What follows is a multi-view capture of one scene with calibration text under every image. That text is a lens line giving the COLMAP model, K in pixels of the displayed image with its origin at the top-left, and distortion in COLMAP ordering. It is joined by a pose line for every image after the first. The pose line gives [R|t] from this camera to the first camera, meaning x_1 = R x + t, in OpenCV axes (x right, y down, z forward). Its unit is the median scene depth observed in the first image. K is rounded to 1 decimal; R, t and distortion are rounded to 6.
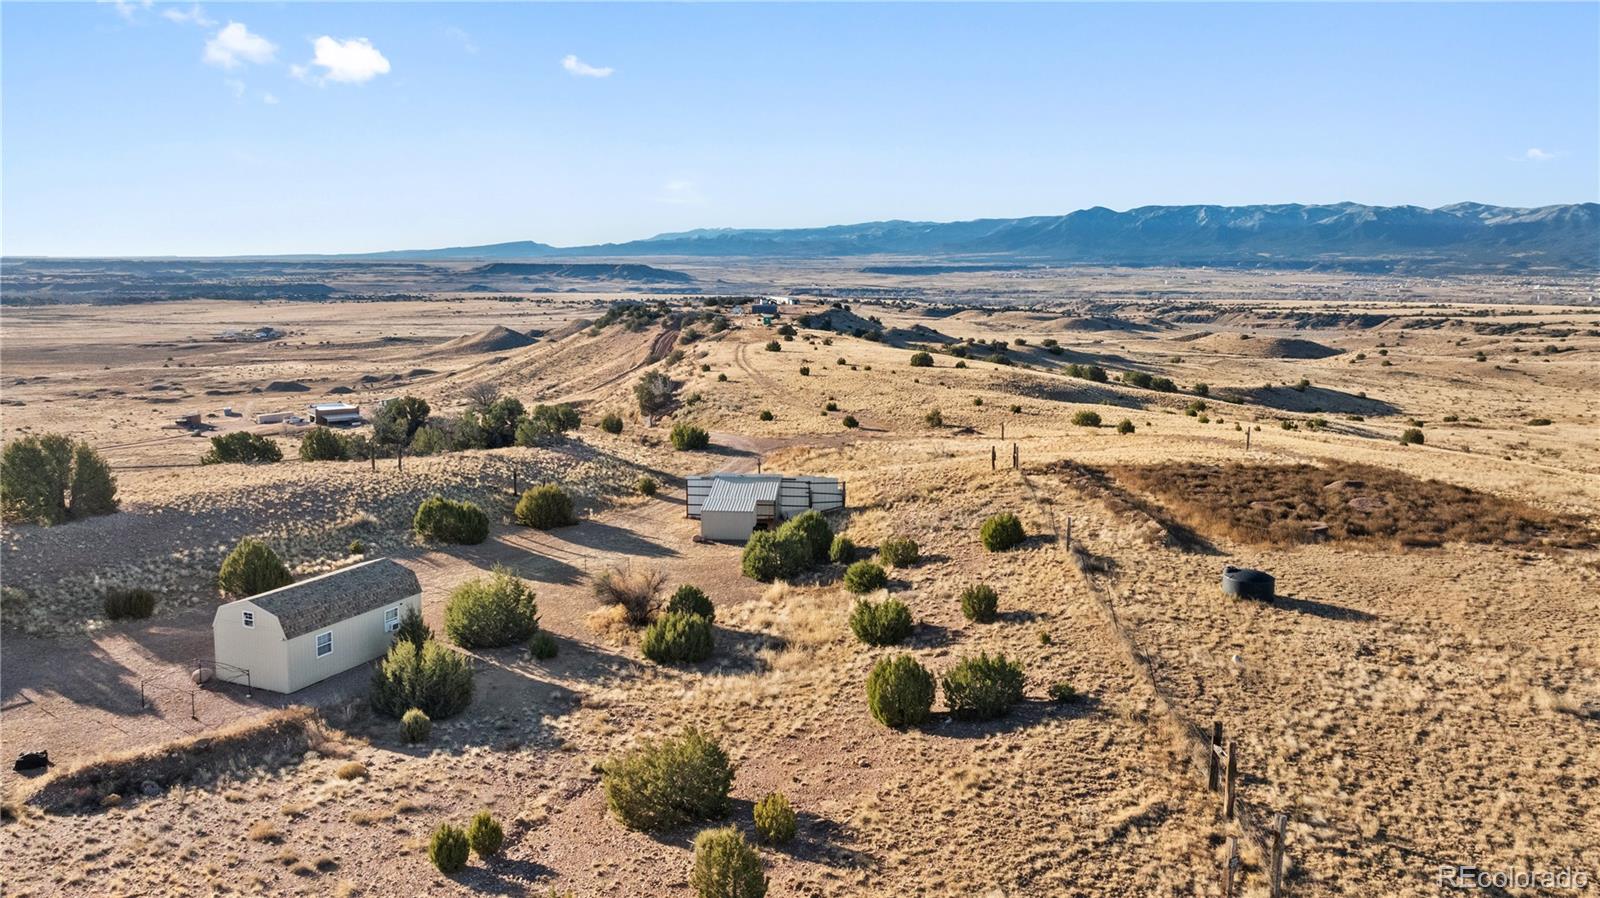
lens RADIAL K [[1140.3, 0, 812.6], [0, 1140.3, 445.0], [0, 0, 1]] dist [-0.021407, 0.008367]
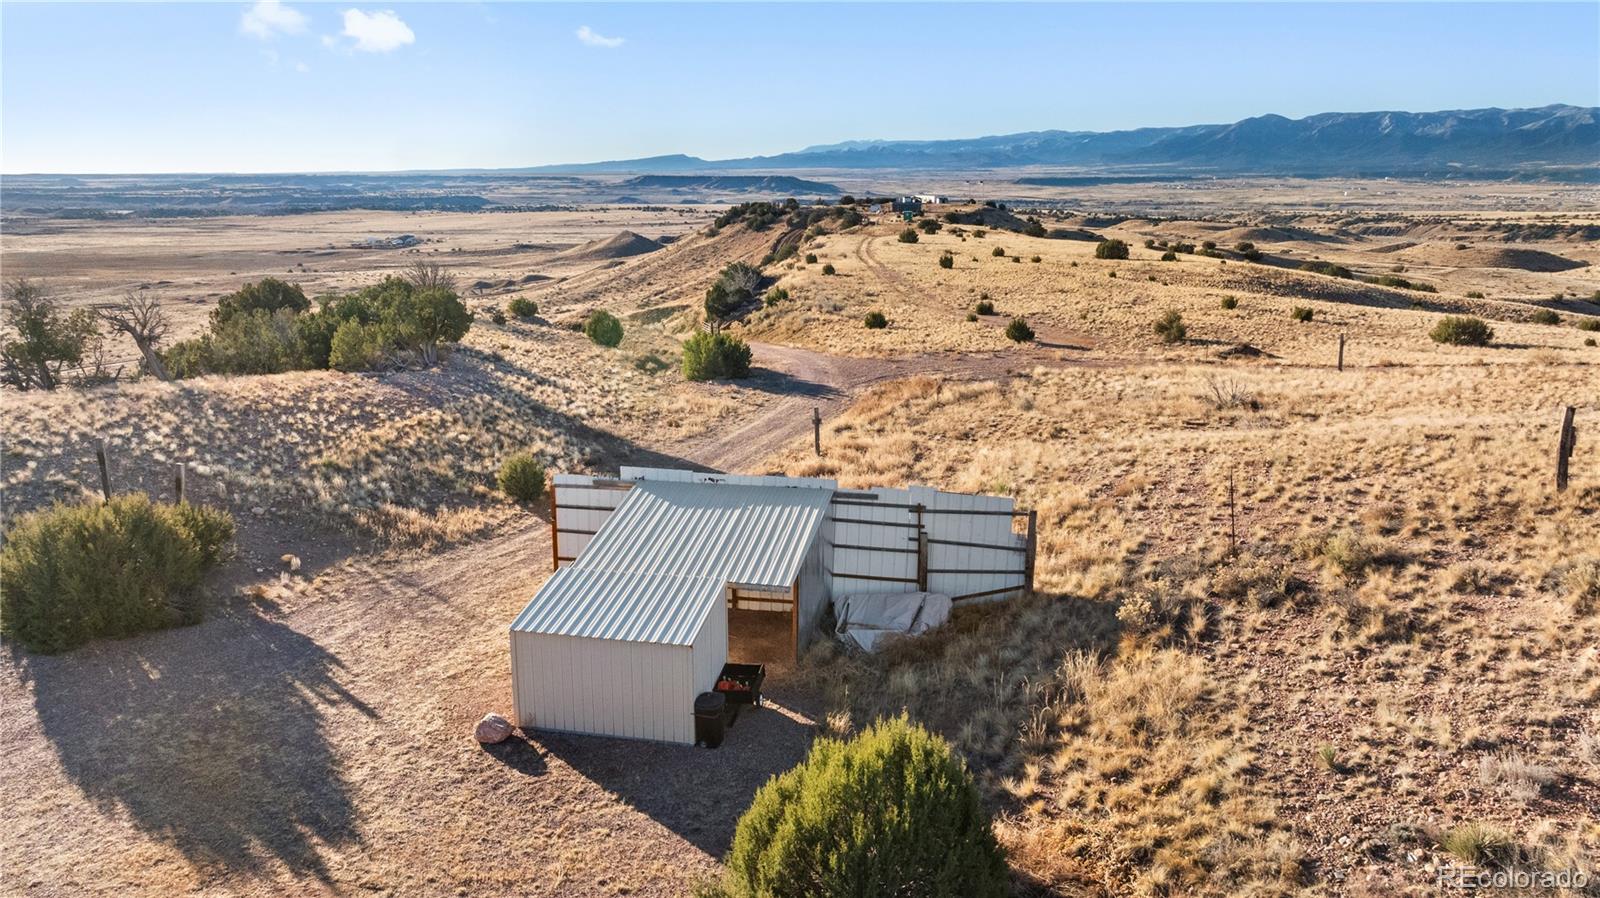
lens RADIAL K [[1140.3, 0, 812.6], [0, 1140.3, 445.0], [0, 0, 1]] dist [-0.021407, 0.008367]
pose [[0.991644, 0.024985, -0.126559, 0.001105], [-0.015587, 0.997084, 0.074707, -0.001200], [0.128057, -0.072110, 0.989142, 0.104582]]
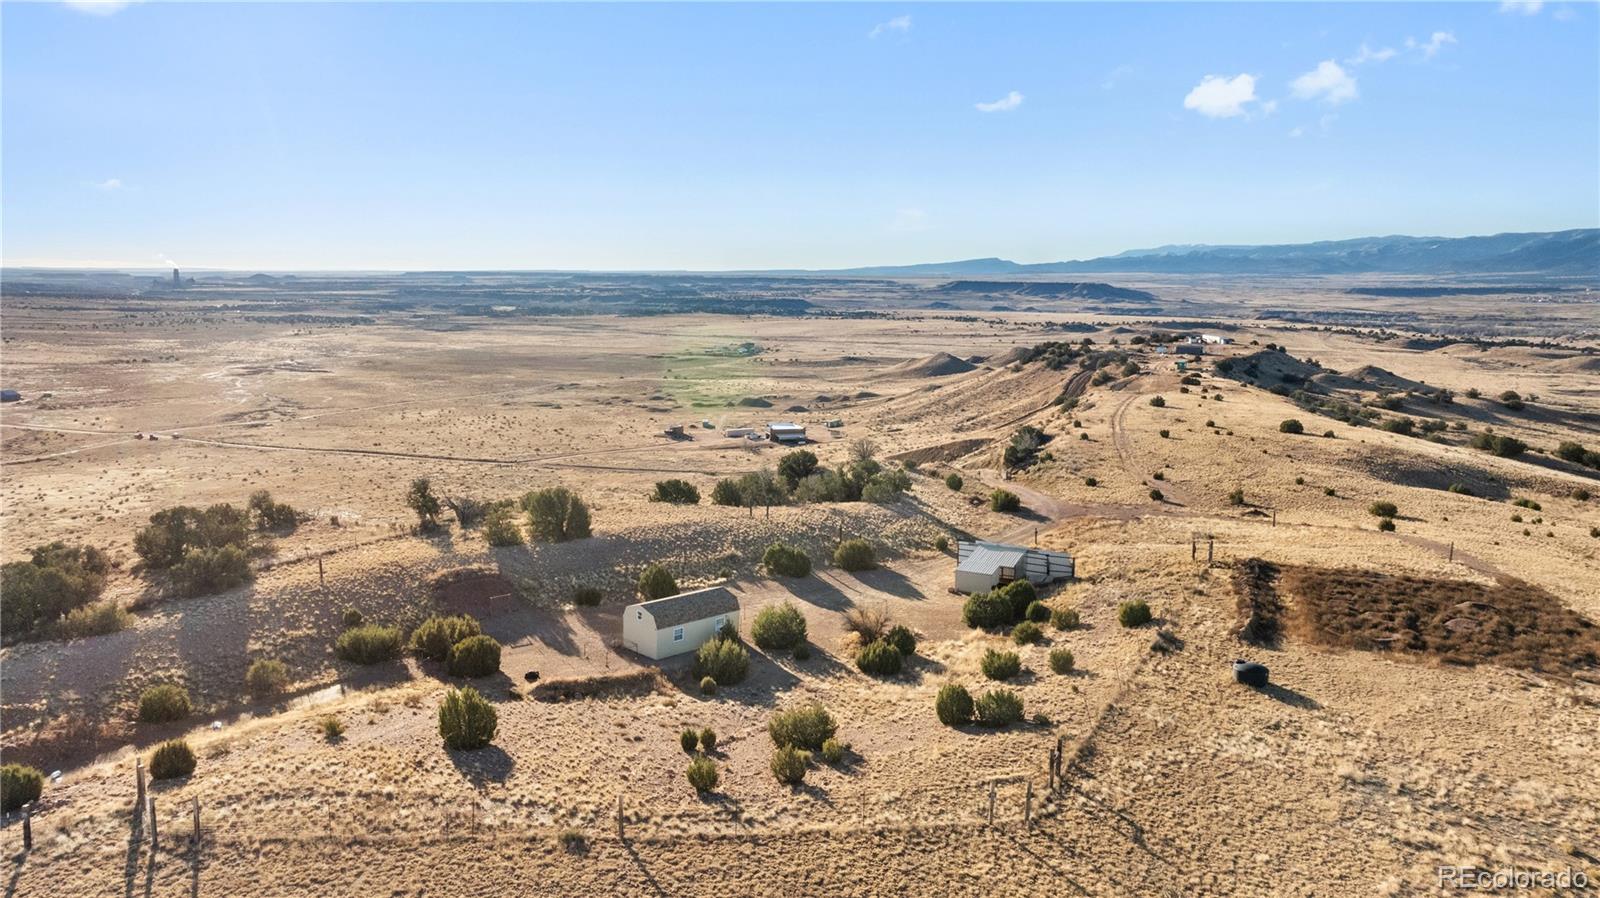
lens RADIAL K [[1140.3, 0, 812.6], [0, 1140.3, 445.0], [0, 0, 1]] dist [-0.021407, 0.008367]
pose [[0.922224, 0.061475, -0.381737, 0.036721], [-0.066811, 0.997765, -0.000724, -0.011426], [0.380839, 0.026172, 0.924271, -0.048850]]
